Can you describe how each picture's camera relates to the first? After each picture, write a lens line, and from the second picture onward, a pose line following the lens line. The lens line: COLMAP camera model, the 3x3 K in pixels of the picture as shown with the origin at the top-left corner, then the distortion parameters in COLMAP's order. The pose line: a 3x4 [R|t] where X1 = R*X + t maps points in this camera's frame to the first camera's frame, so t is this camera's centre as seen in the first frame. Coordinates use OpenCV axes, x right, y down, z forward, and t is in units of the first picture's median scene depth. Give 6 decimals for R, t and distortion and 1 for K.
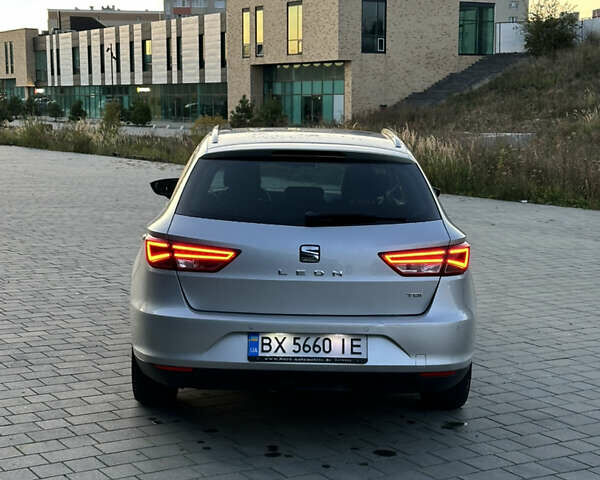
lens RADIAL K [[1121.3, 0, 282.4], [0, 1121.3, 240.8], [0, 0, 1]] dist [0.194527, -0.208330]
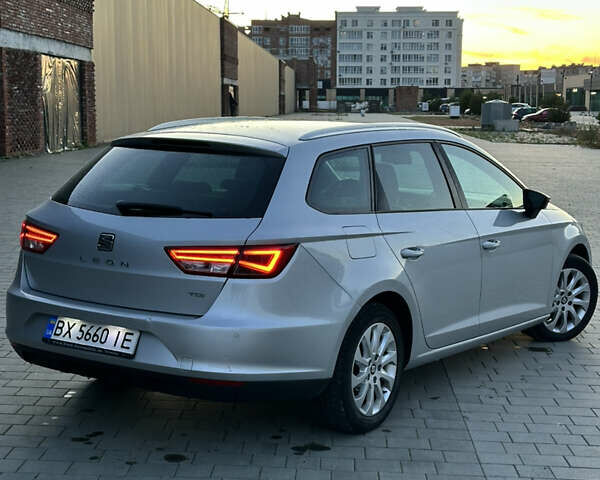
lens RADIAL K [[1121.3, 0, 282.4], [0, 1121.3, 240.8], [0, 0, 1]] dist [0.194527, -0.208330]
pose [[0.825874, 0.072527, -0.559170, 0.694614], [-0.075156, 0.997004, 0.018314, -0.019223], [0.558823, 0.026900, 0.828851, 0.259226]]
